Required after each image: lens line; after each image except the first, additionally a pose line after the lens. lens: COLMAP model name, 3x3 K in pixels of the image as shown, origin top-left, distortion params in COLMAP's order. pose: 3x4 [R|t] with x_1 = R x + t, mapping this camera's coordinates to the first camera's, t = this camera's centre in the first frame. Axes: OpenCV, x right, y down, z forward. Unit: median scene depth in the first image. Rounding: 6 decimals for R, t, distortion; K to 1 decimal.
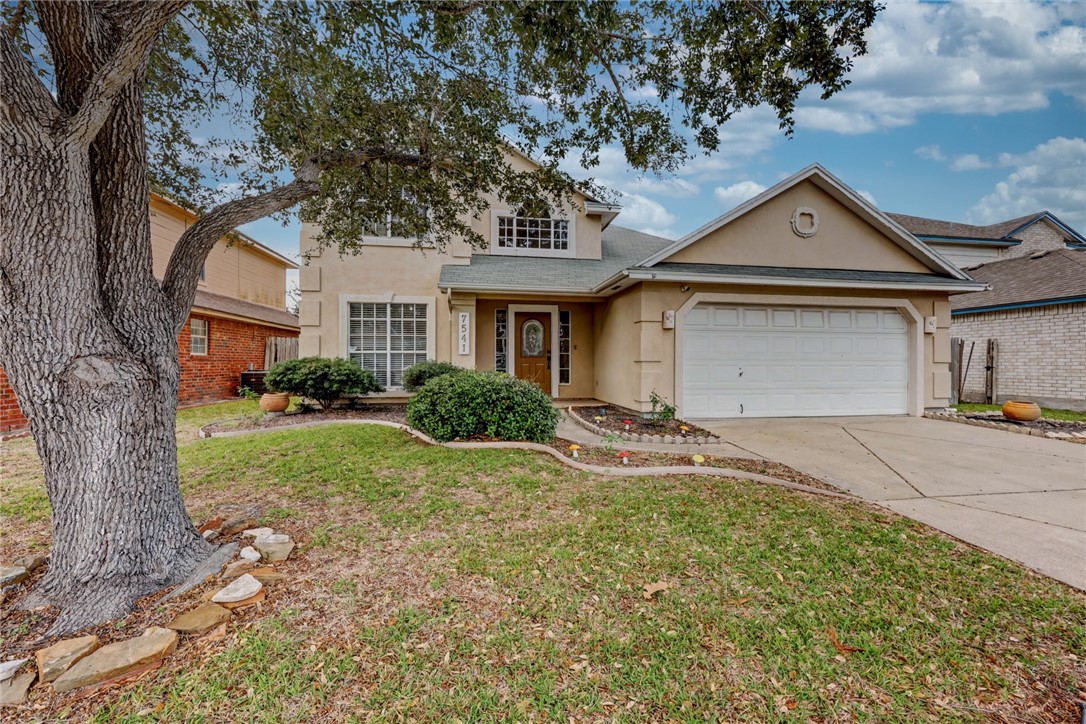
lens RADIAL K [[440.9, 0, 542.0], [0, 440.9, 361.4], [0, 0, 1]] dist [0.006544, 0.000218]
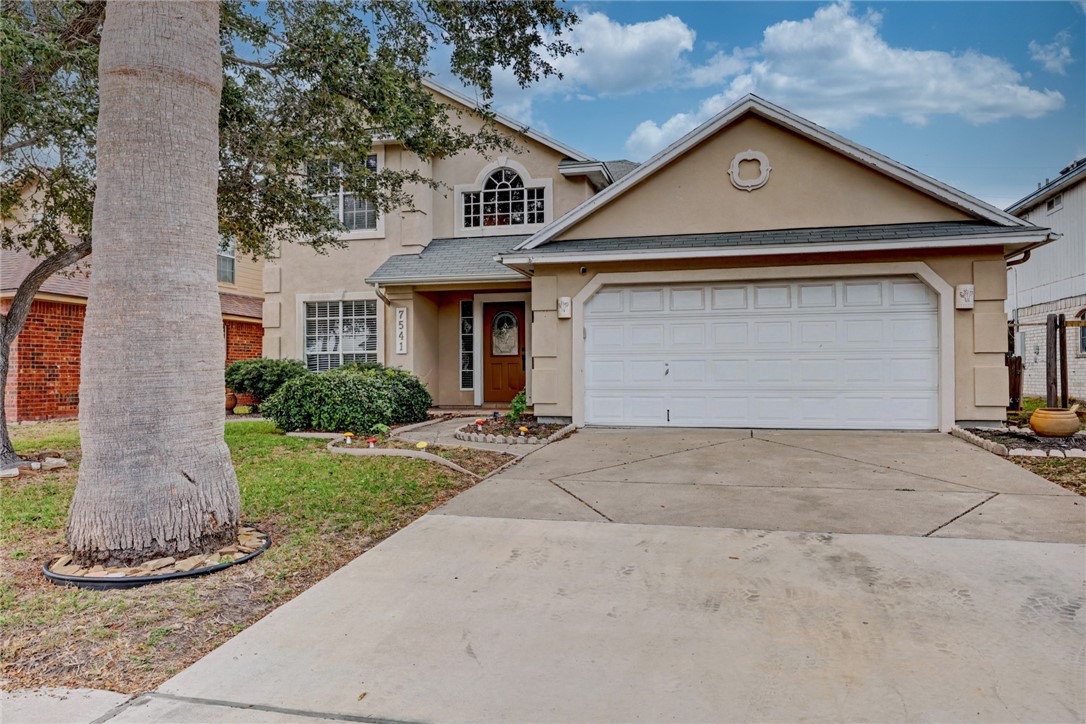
lens RADIAL K [[704.4, 0, 544.4], [0, 704.4, 363.9], [0, 0, 1]] dist [0.008663, 0.000829]
pose [[0.921765, -0.012166, -0.387558, 0.647186], [0.007238, 0.999873, -0.014174, 0.027346], [0.387682, 0.010260, 0.921736, -0.219330]]
